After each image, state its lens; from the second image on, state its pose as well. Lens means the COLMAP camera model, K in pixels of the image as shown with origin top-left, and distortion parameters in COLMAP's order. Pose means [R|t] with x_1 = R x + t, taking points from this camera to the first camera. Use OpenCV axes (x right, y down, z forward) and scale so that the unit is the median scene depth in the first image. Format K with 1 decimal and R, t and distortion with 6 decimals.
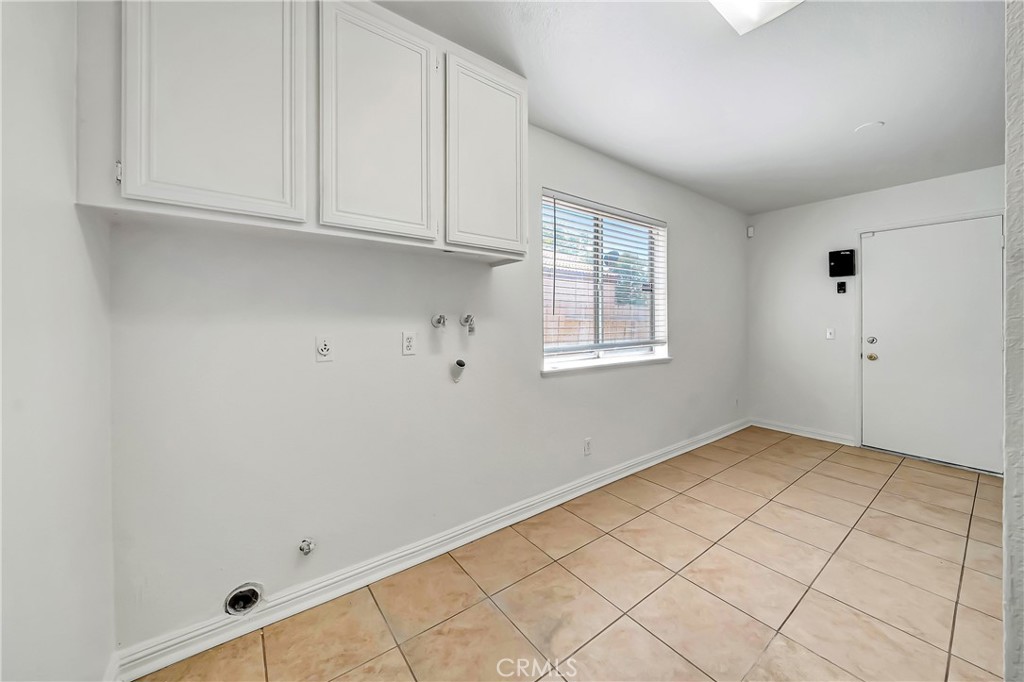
lens RADIAL K [[373.9, 0, 516.8], [0, 373.9, 321.1], [0, 0, 1]] dist [0.002540, 0.000304]
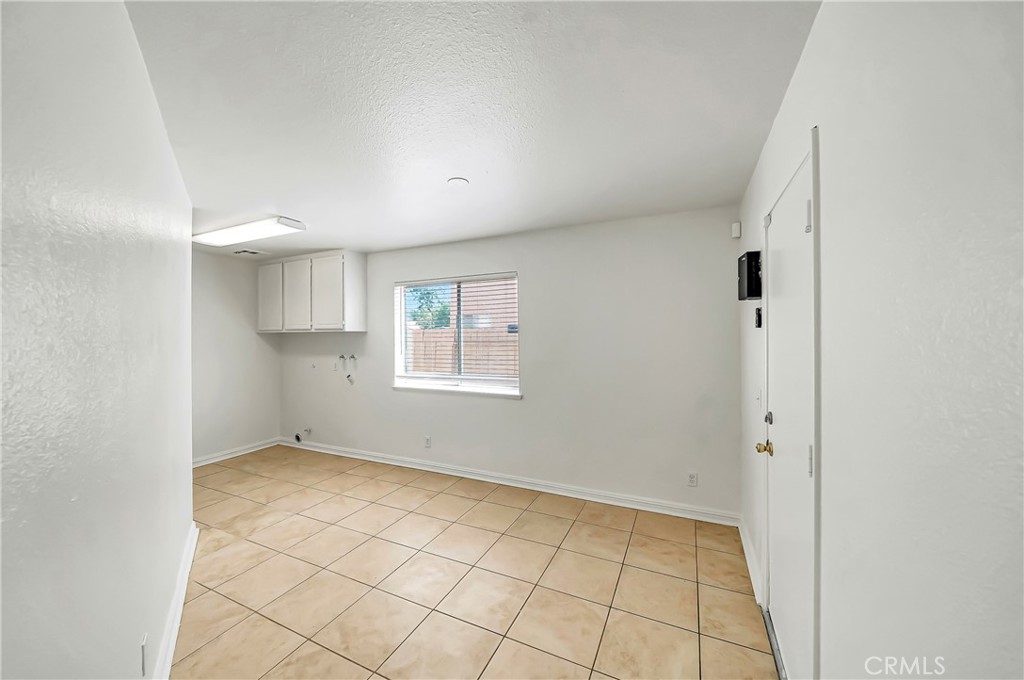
lens RADIAL K [[377.7, 0, 509.7], [0, 377.7, 336.8], [0, 0, 1]] dist [-0.001395, -0.000154]
pose [[0.473443, -0.000931, -0.880824, 1.846576], [0.003732, 0.999993, 0.000949, -0.097184], [0.880816, -0.003736, 0.473443, 0.623168]]
